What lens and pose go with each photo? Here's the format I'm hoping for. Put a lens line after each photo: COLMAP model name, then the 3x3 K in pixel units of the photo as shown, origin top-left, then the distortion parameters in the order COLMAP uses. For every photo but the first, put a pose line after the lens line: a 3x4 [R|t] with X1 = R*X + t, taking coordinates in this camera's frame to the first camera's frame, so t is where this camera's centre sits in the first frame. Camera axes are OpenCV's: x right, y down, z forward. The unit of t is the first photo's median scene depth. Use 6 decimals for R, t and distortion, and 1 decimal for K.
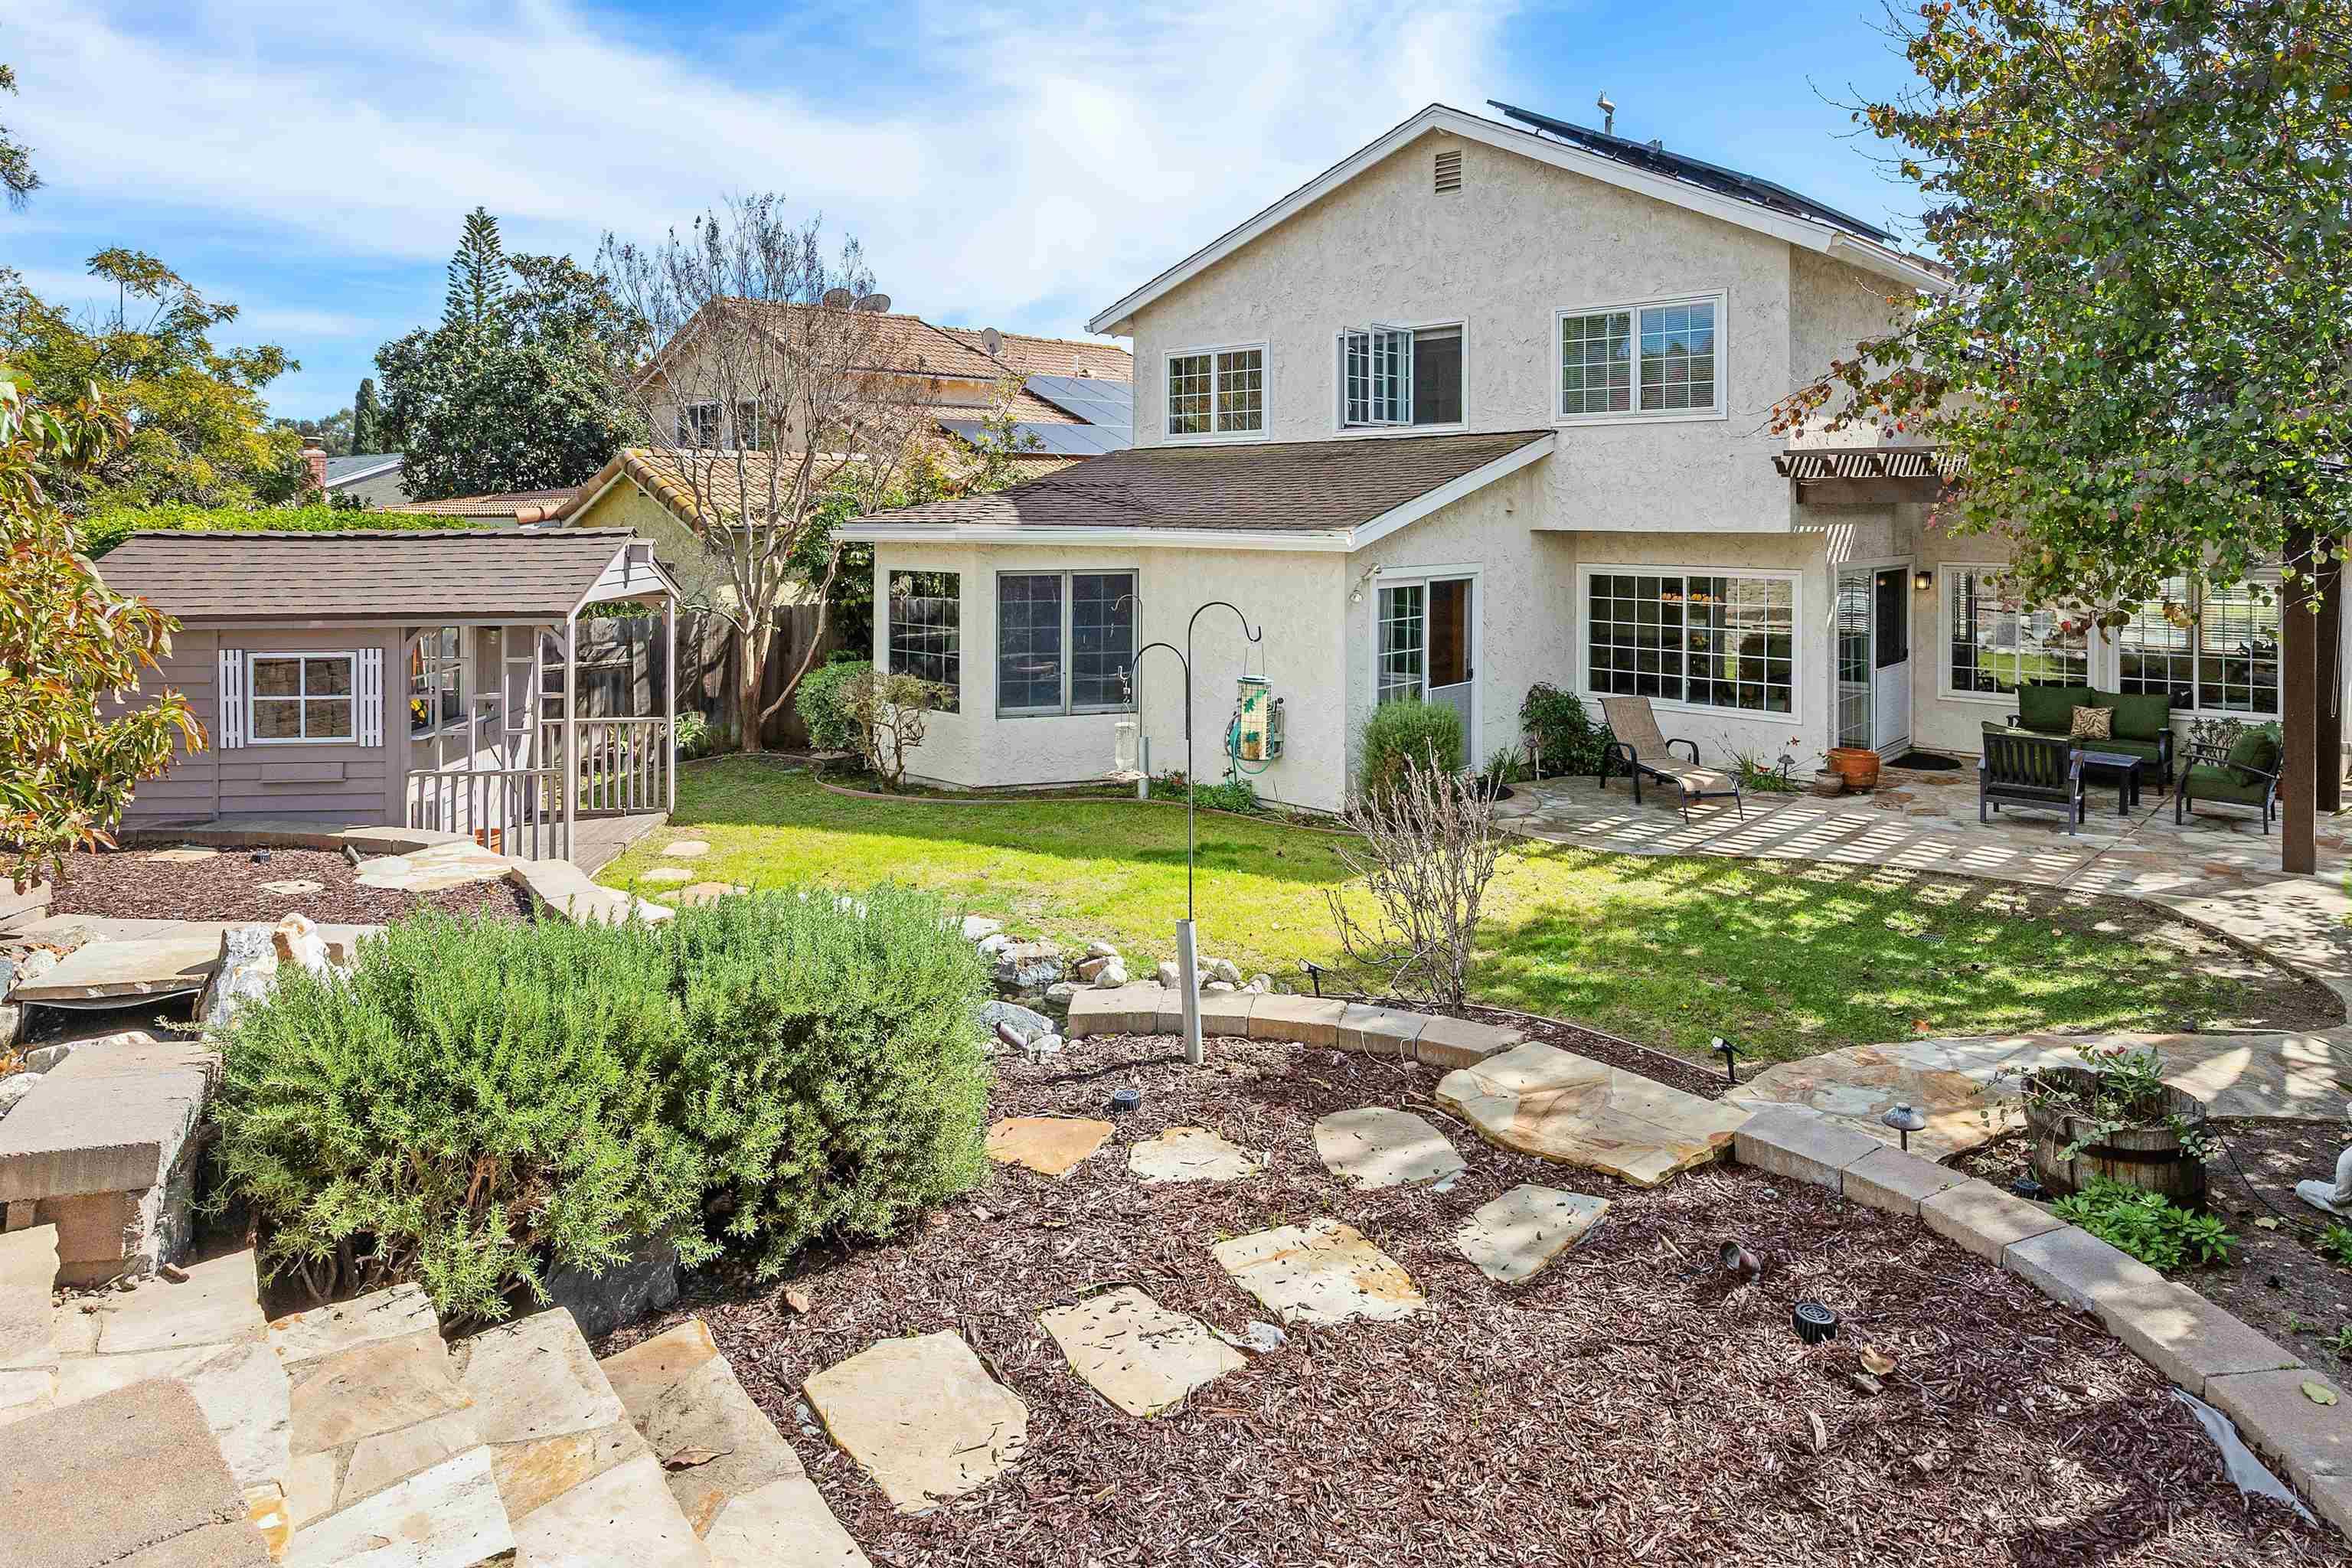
lens RADIAL K [[1421.2, 0, 1210.3], [0, 1421.2, 538.7], [0, 0, 1]] dist [0.002020, -0.000265]
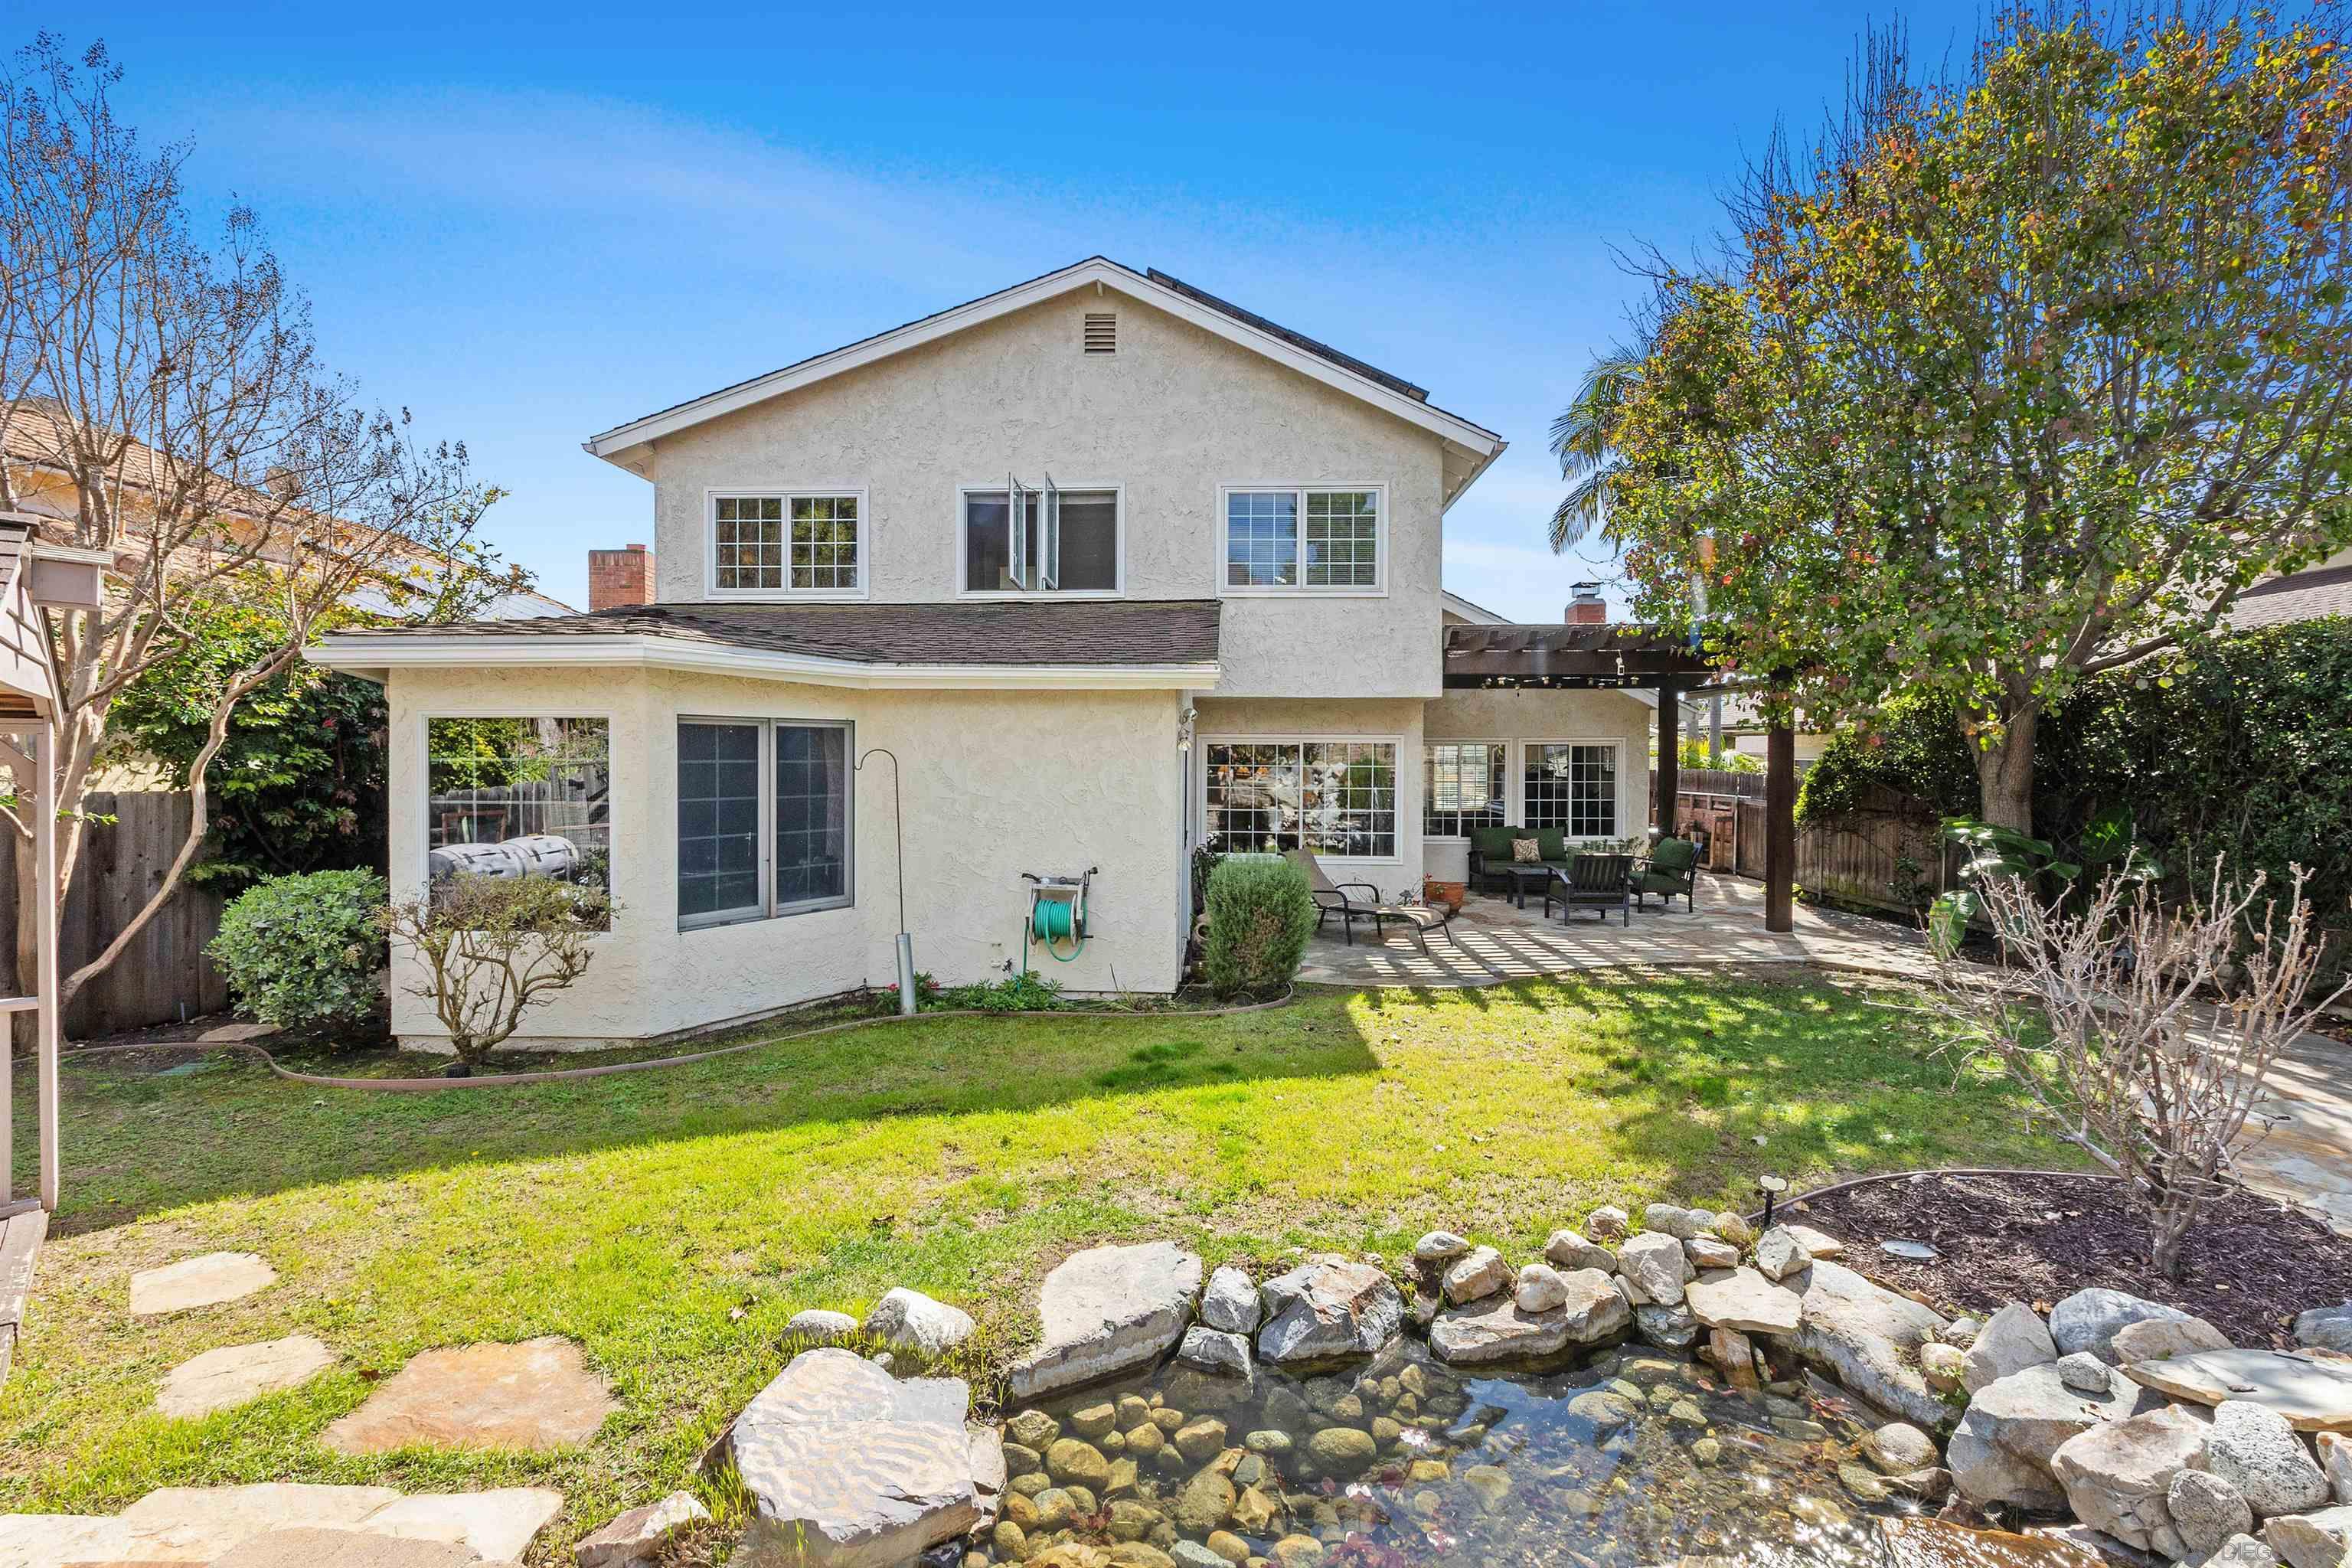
lens RADIAL K [[1048.3, 0, 1206.6], [0, 1048.3, 774.4], [0, 0, 1]] dist [0.000687, -0.000037]
pose [[0.761493, -0.009959, 0.648097, -0.278950], [0.012228, 0.999925, 0.000998, 0.052842], [-0.648058, 0.007165, 0.761557, 0.446957]]
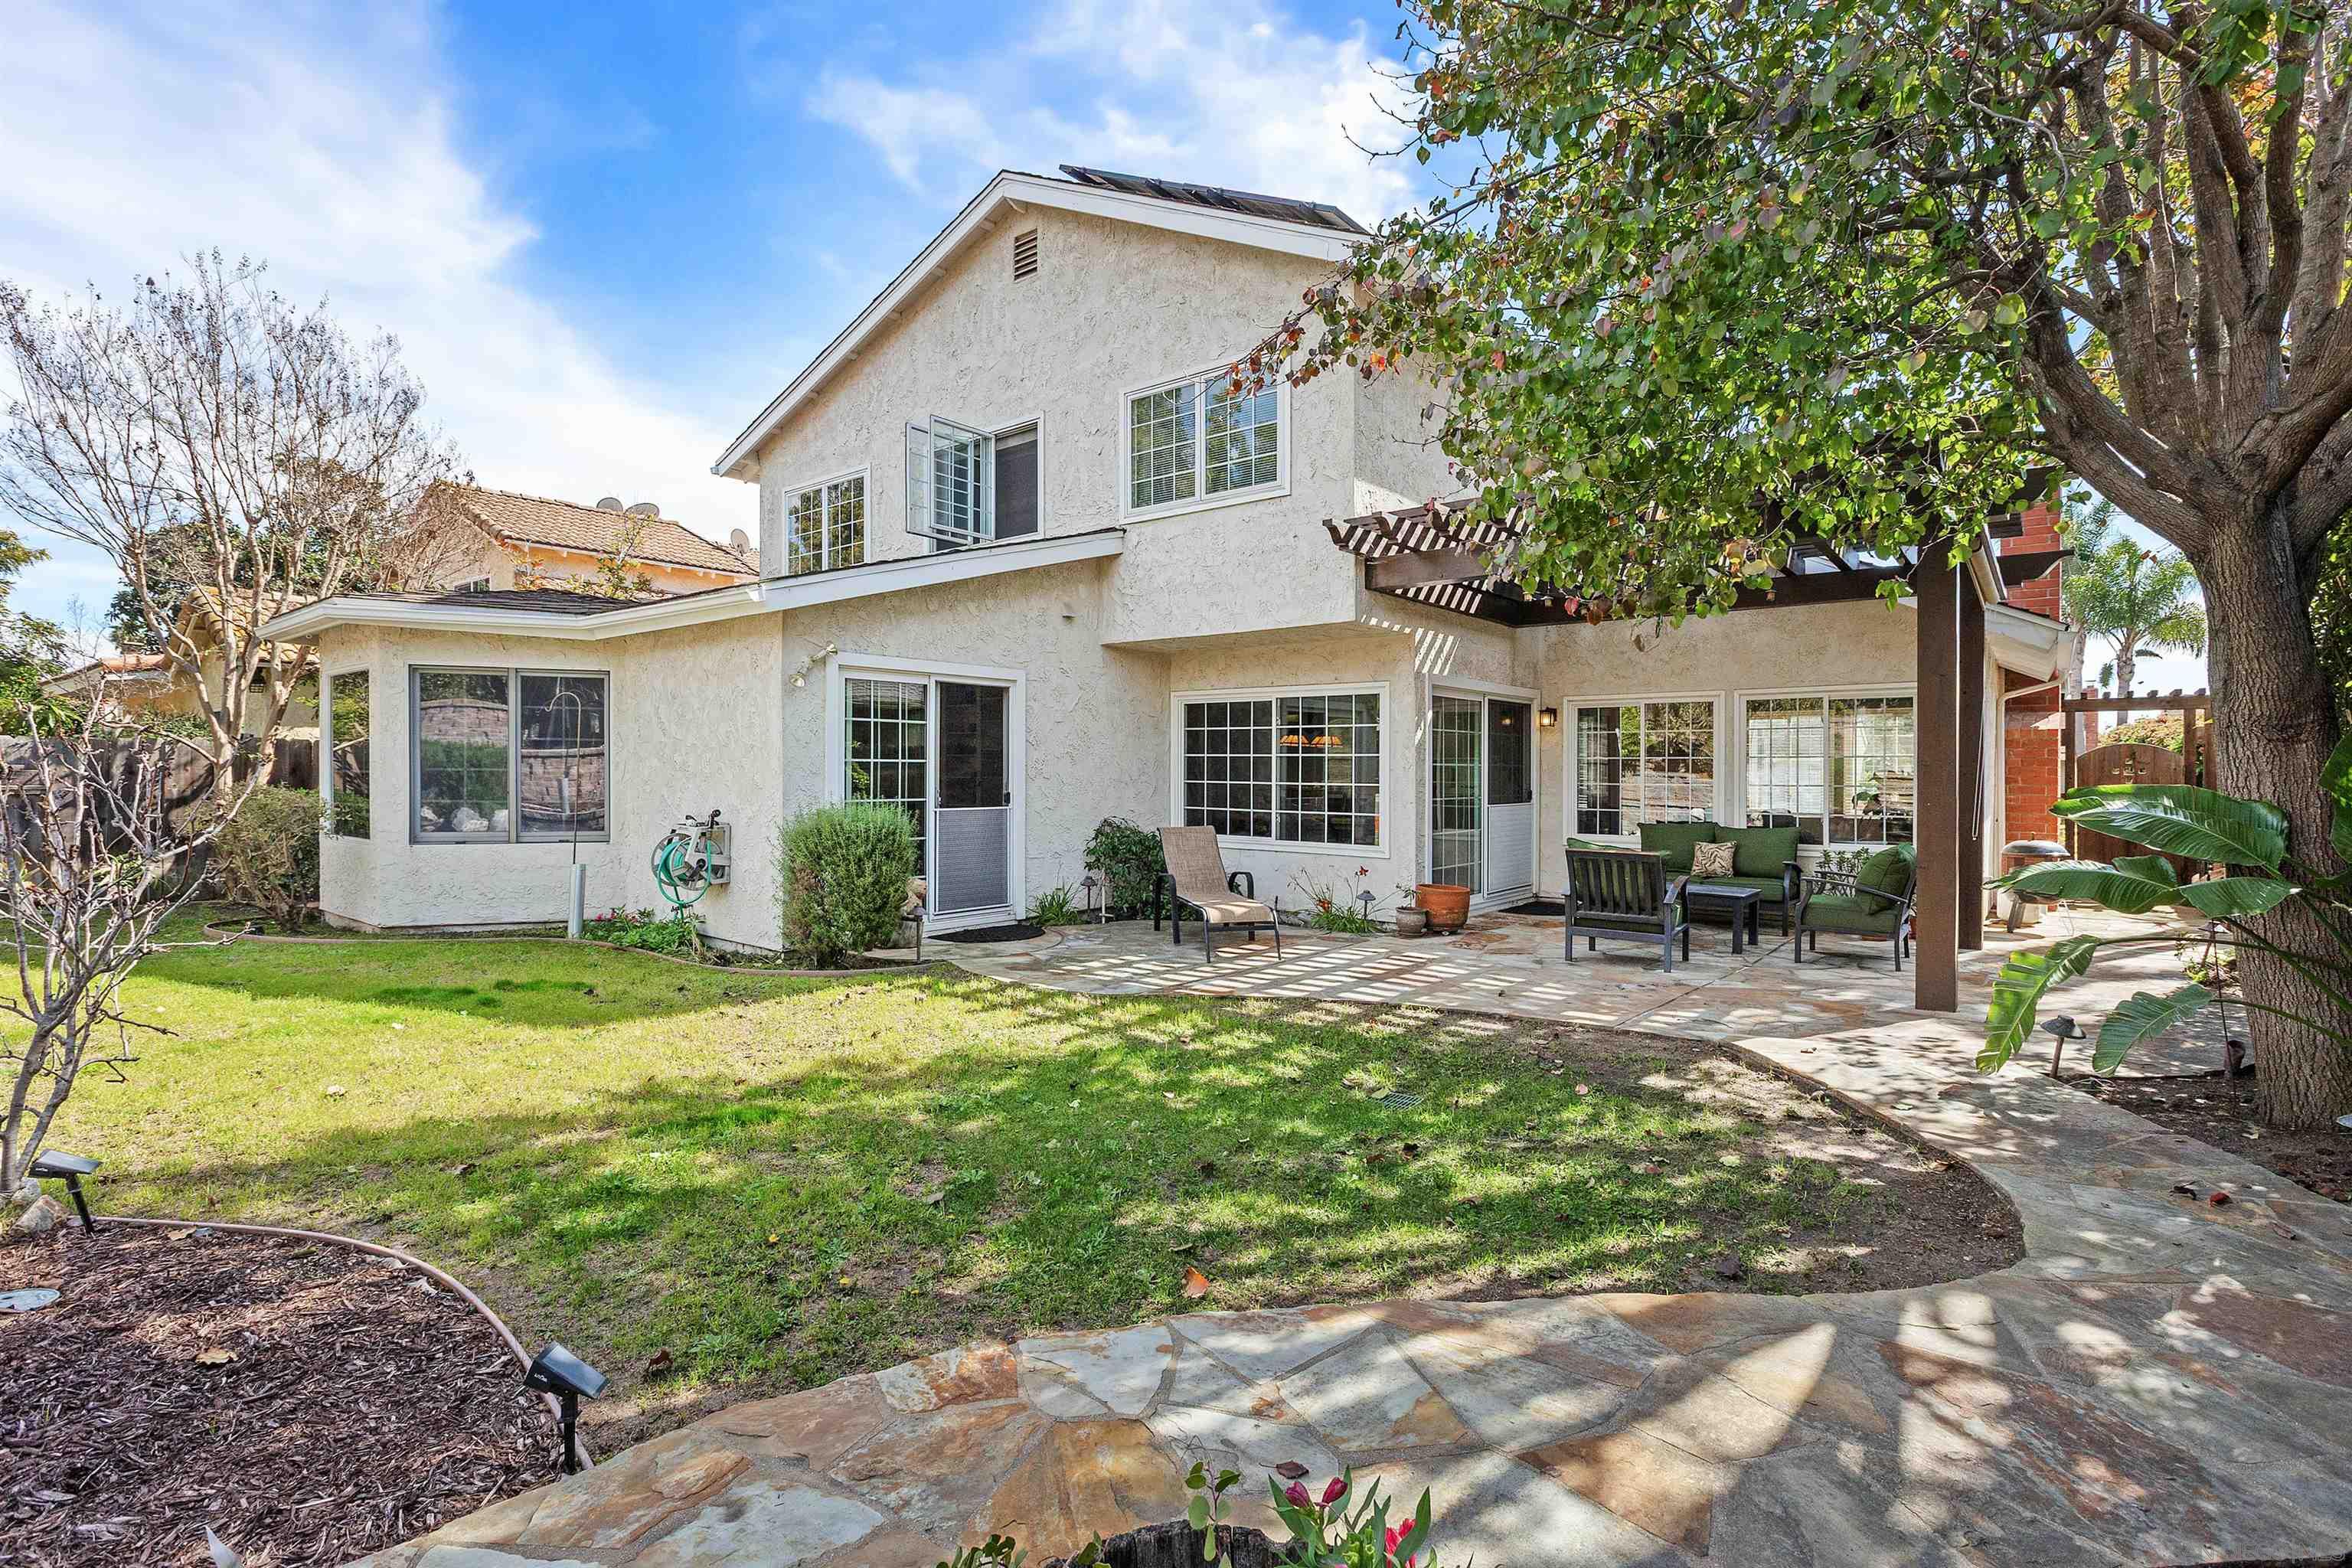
lens RADIAL K [[1106.1, 0, 1179.7], [0, 1106.1, 780.5], [0, 0, 1]] dist [-0.000682, -0.004151]
pose [[0.998607, 0.006350, 0.052387, 0.256211], [-0.005554, 0.999867, -0.015329, 0.095700], [-0.052478, 0.015016, 0.998509, 0.333310]]
